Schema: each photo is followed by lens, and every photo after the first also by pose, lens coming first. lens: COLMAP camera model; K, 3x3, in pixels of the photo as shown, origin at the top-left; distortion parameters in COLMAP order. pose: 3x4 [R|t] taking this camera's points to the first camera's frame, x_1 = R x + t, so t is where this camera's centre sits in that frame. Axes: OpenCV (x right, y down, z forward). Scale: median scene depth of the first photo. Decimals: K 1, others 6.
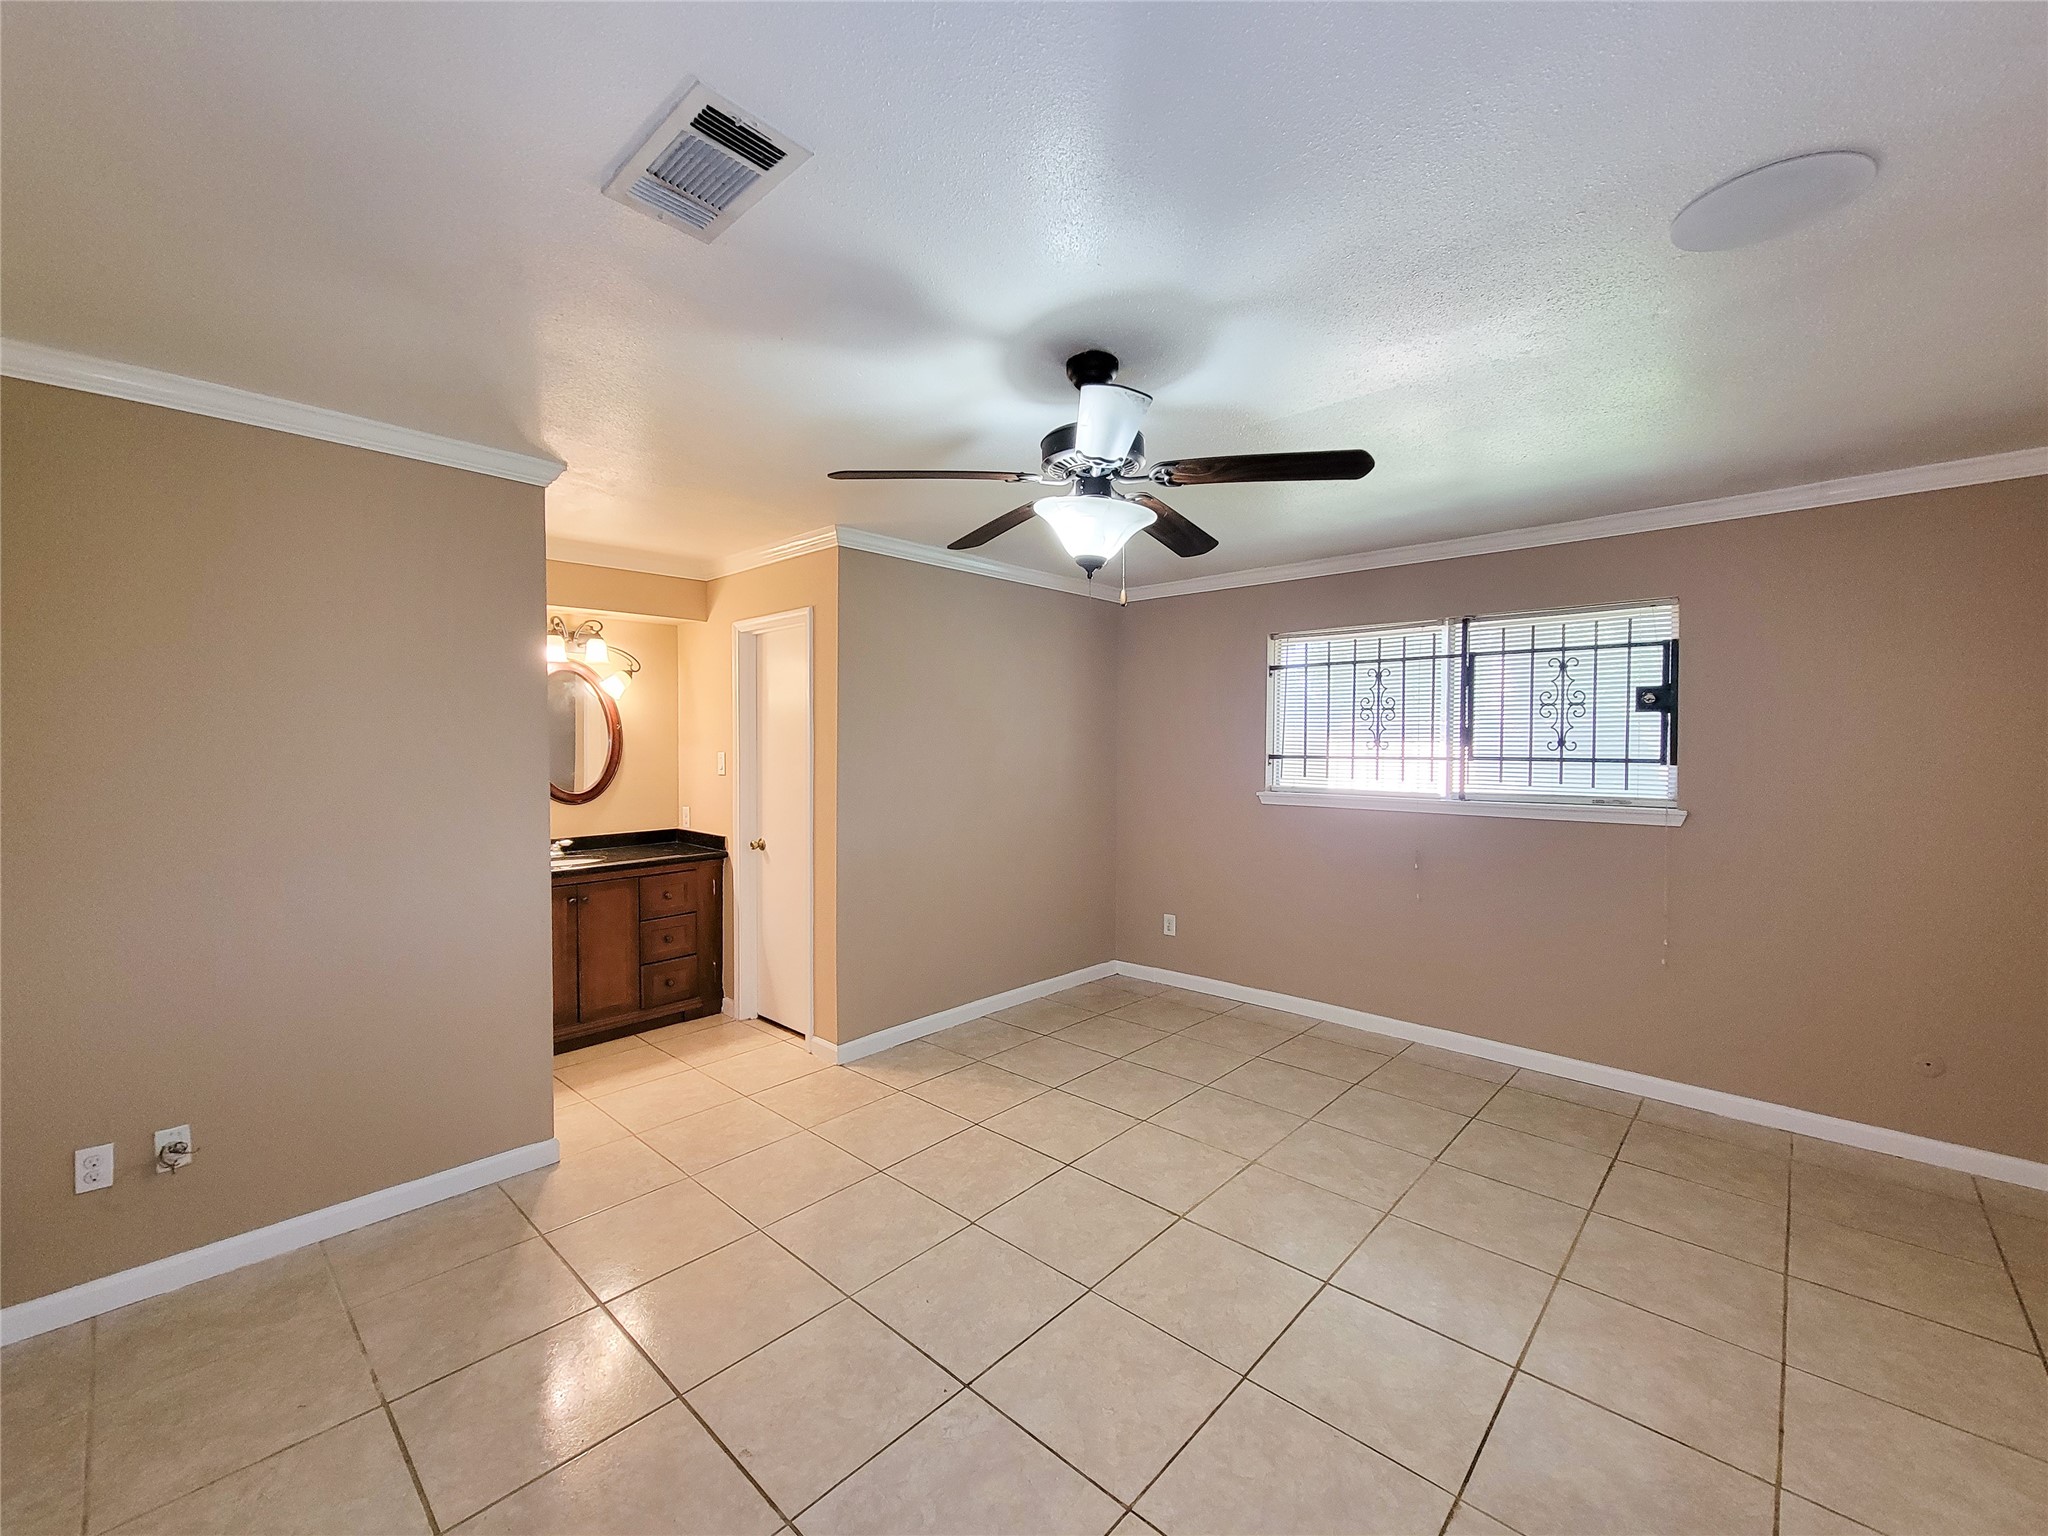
lens RADIAL K [[838.3, 0, 1031.6], [0, 838.3, 763.6], [0, 0, 1]] dist [0.002659, -0.000107]
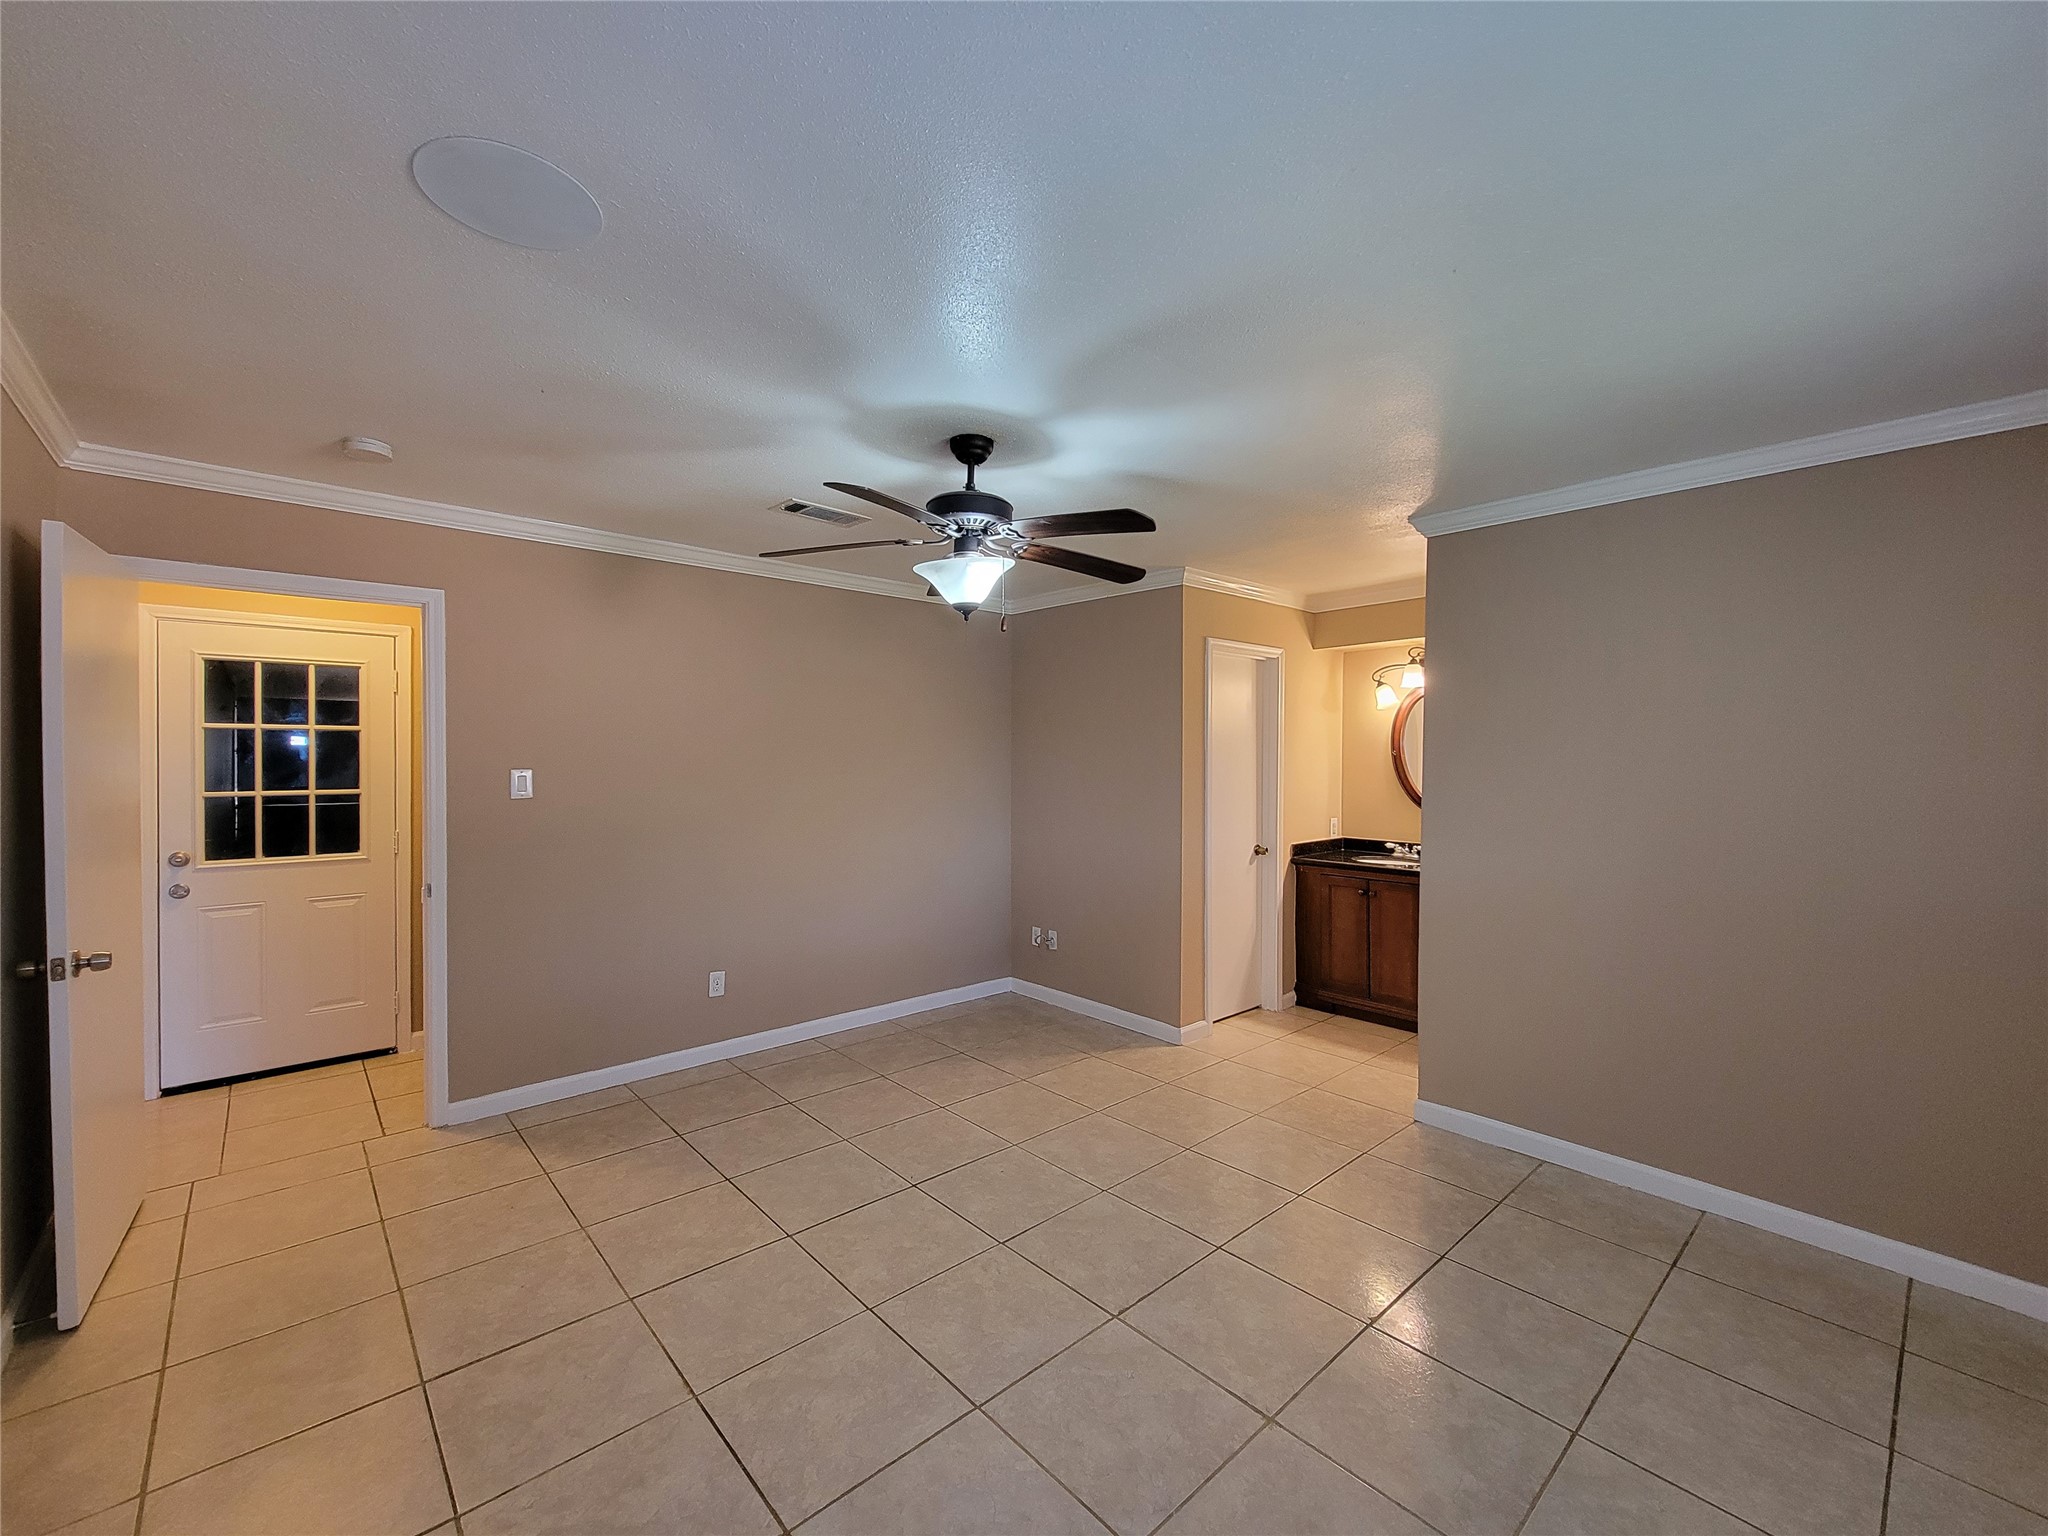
lens RADIAL K [[838.3, 0, 1032.3], [0, 838.3, 758.4], [0, 0, 1]] dist [0.002659, -0.000107]
pose [[-0.085410, 0.001417, -0.996345, 0.632270], [-0.030863, 0.999515, 0.004067, -0.015727], [0.995868, 0.031098, -0.085325, 0.595097]]
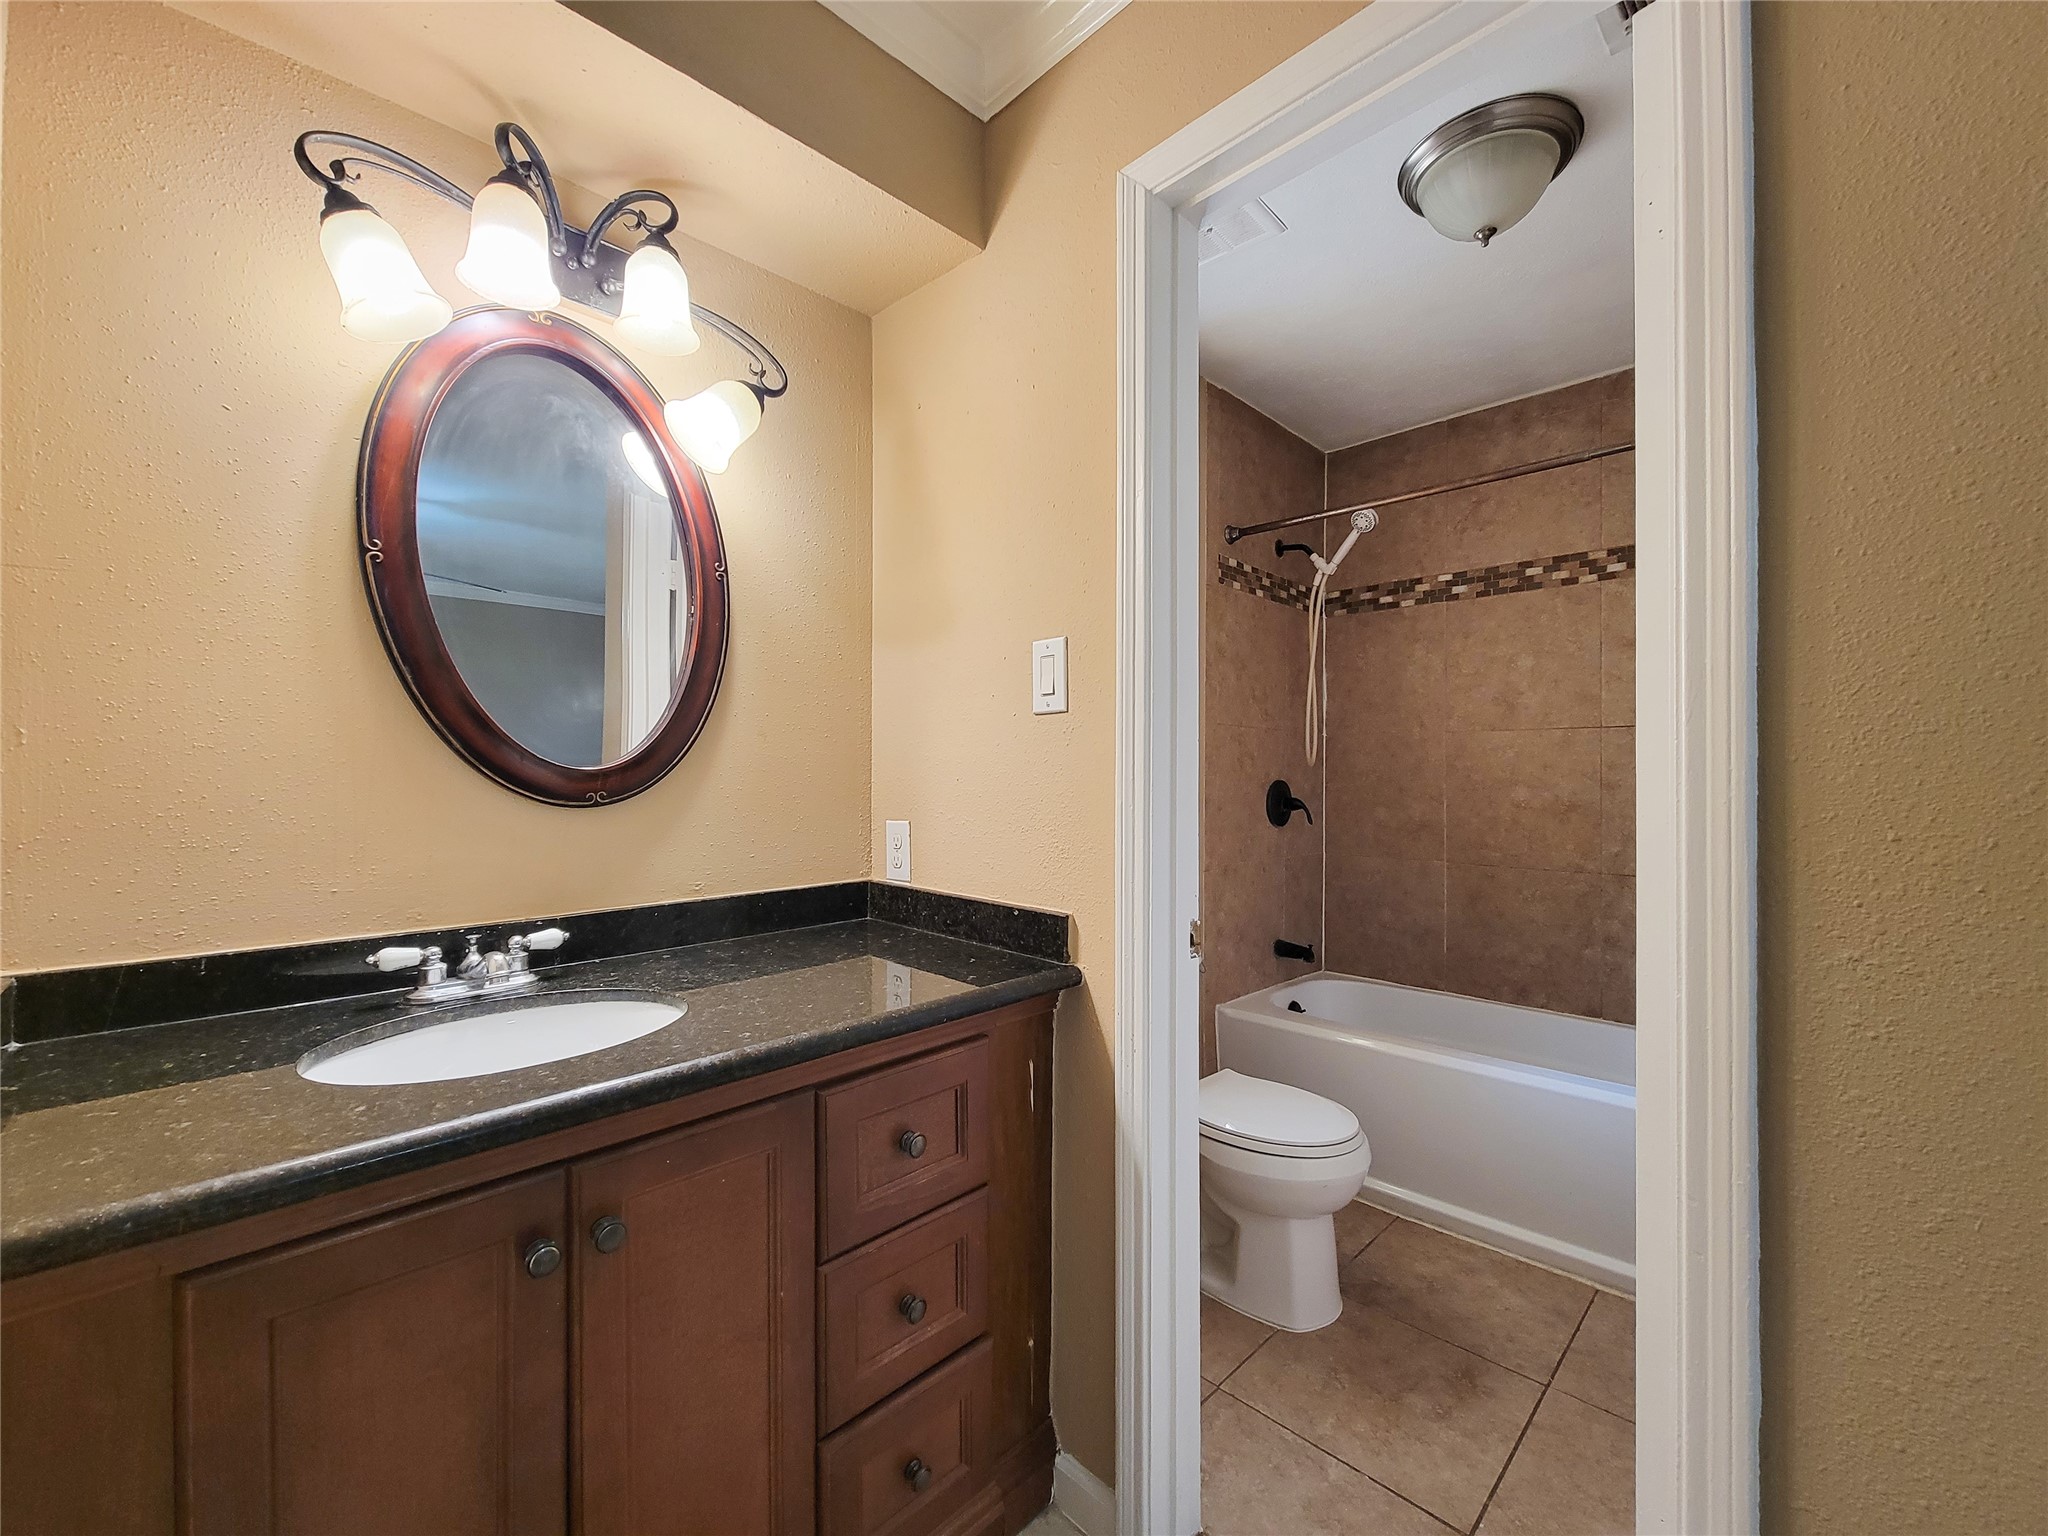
lens RADIAL K [[838.3, 0, 1026.1], [0, 838.3, 760.7], [0, 0, 1]] dist [0.002659, -0.000107]
pose [[0.999068, 0.000458, -0.043164, -0.393902], [-0.001602, 0.999648, -0.026473, 0.042120], [0.043137, 0.026518, 0.998717, 0.747687]]
